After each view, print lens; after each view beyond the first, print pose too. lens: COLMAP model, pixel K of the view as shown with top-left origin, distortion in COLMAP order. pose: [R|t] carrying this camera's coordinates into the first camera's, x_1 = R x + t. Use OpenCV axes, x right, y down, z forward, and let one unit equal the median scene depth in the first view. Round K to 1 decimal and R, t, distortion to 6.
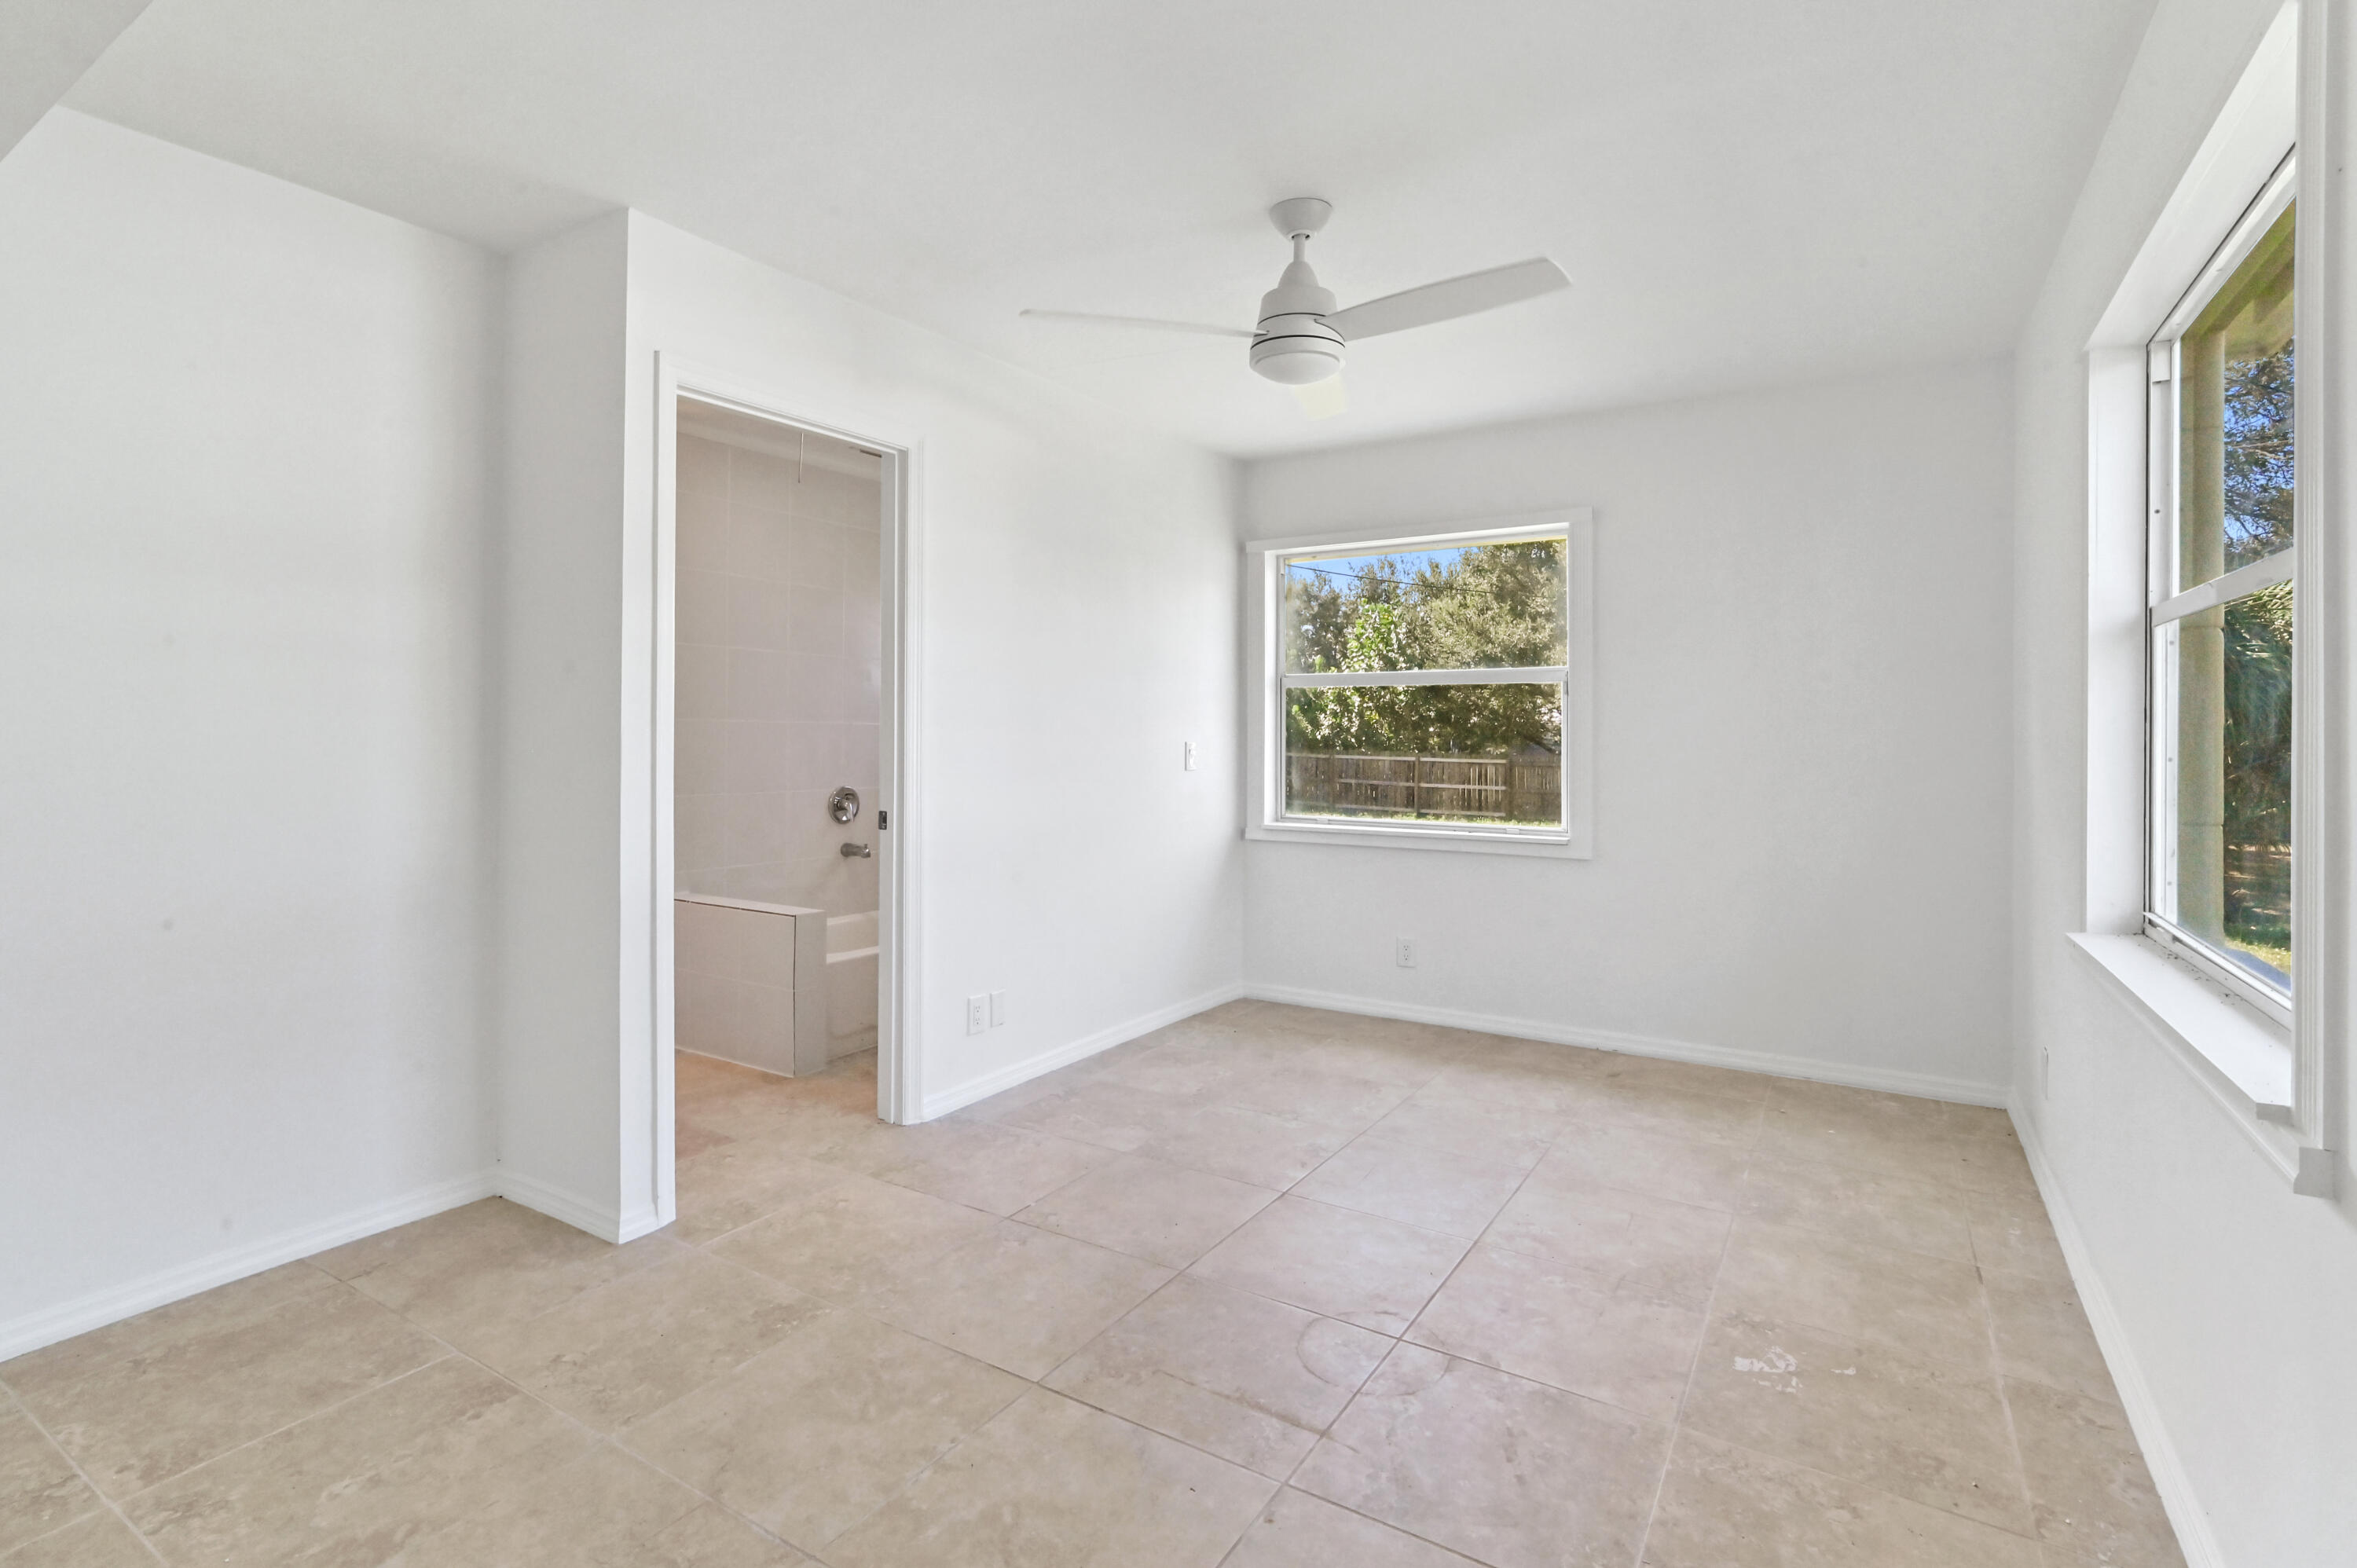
lens RADIAL K [[1079.7, 0, 1183.0], [0, 1079.7, 778.5], [0, 0, 1]] dist [-0.014338, -0.000357]
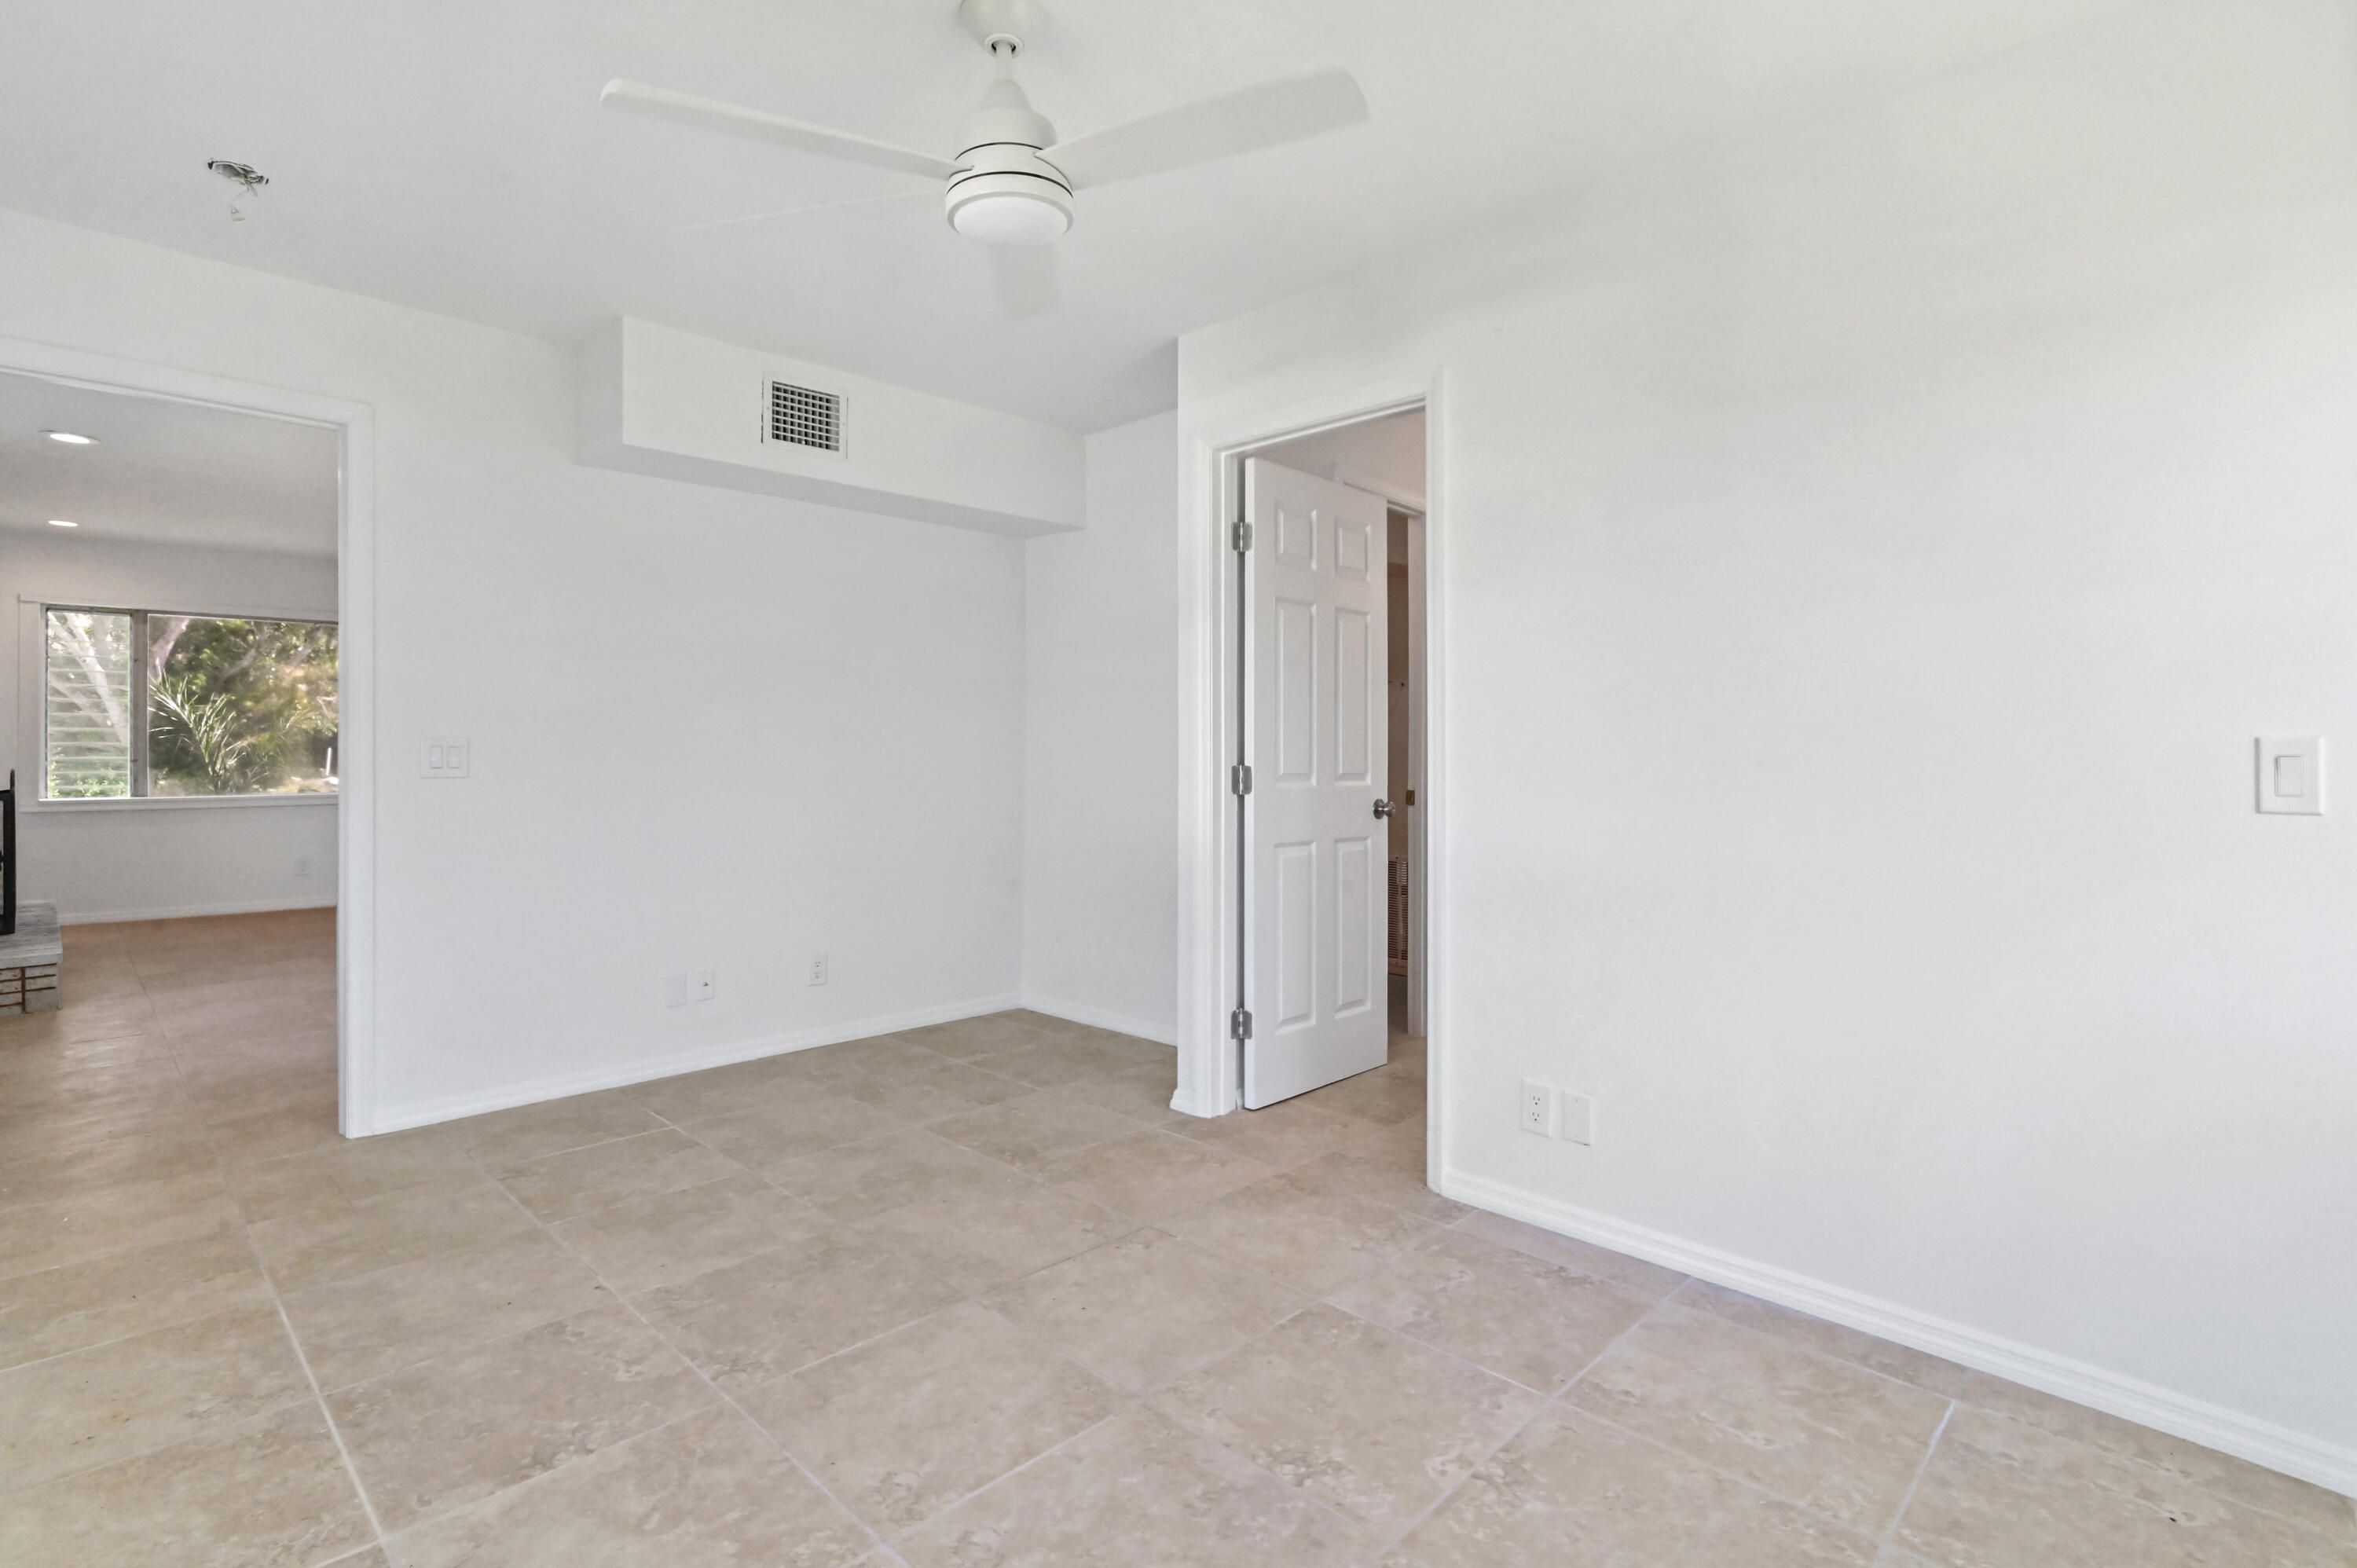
lens RADIAL K [[1123.7, 0, 1167.8], [0, 1123.7, 774.2], [0, 0, 1]] dist [-0.012513, 0.000466]
pose [[-0.203594, 0.019792, -0.978855, 0.903342], [-0.047283, 0.998430, 0.030023, -0.027214], [0.977913, 0.052396, -0.202339, 1.348924]]
